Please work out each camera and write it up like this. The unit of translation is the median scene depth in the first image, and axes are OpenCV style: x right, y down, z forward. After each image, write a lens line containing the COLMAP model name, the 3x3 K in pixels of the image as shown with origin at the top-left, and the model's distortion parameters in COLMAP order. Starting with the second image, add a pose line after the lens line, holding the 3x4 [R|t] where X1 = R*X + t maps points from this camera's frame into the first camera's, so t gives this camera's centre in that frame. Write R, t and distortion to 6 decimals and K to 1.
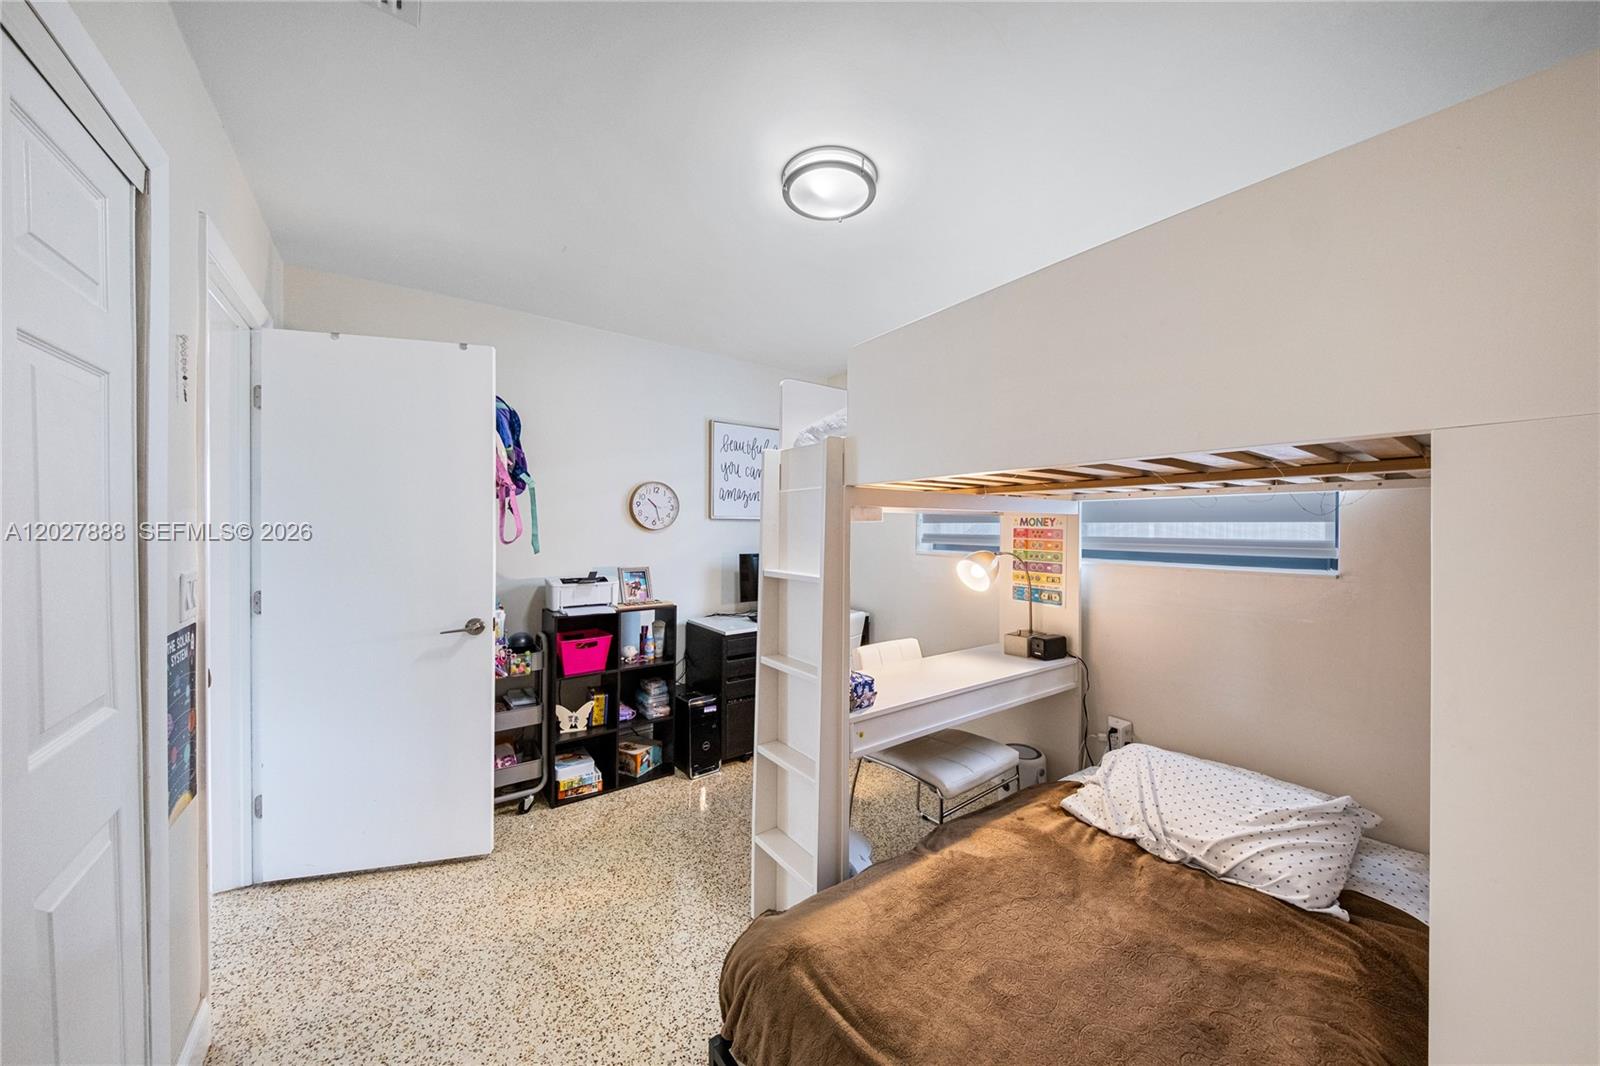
lens RADIAL K [[549.1, 0, 799.2], [0, 549.1, 532.8], [0, 0, 1]] dist [0.006665, -0.003052]
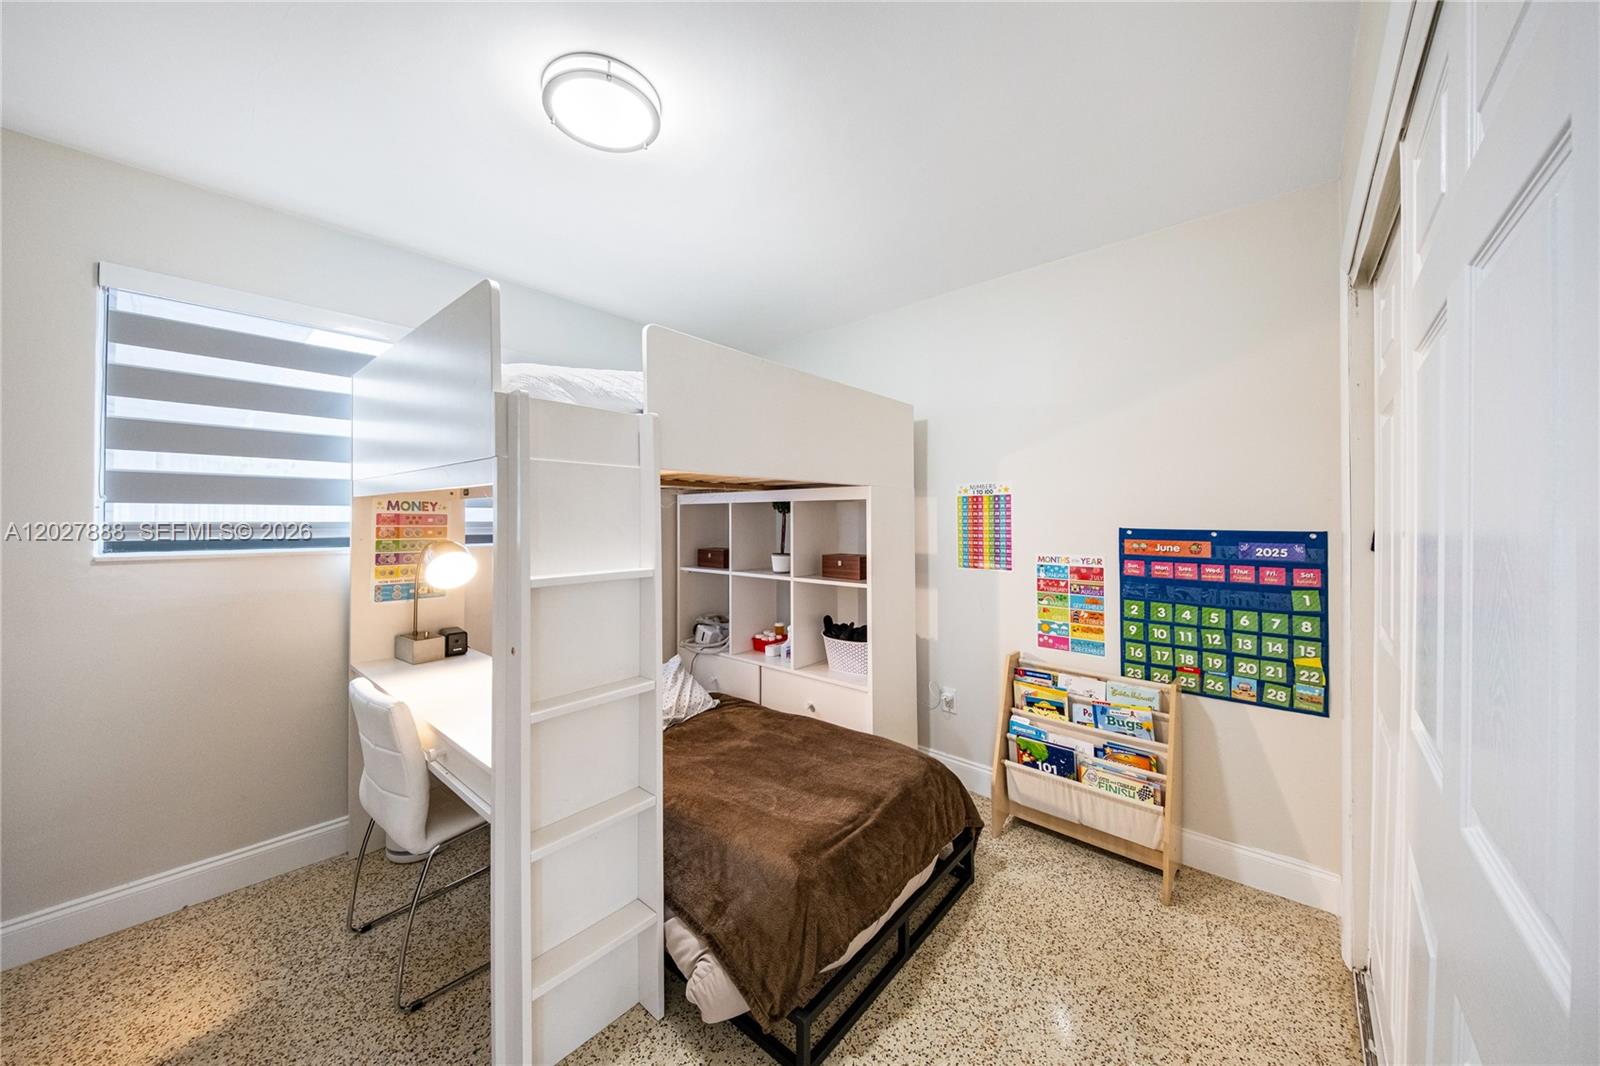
lens RADIAL K [[549.1, 0, 796.9], [0, 549.1, 519.9], [0, 0, 1]] dist [0.006665, -0.003052]
pose [[-0.227947, -0.012666, 0.973591, -0.538503], [0.000094, 0.999915, 0.013031, -0.008980], [-0.973673, 0.003062, -0.227927, 0.604440]]
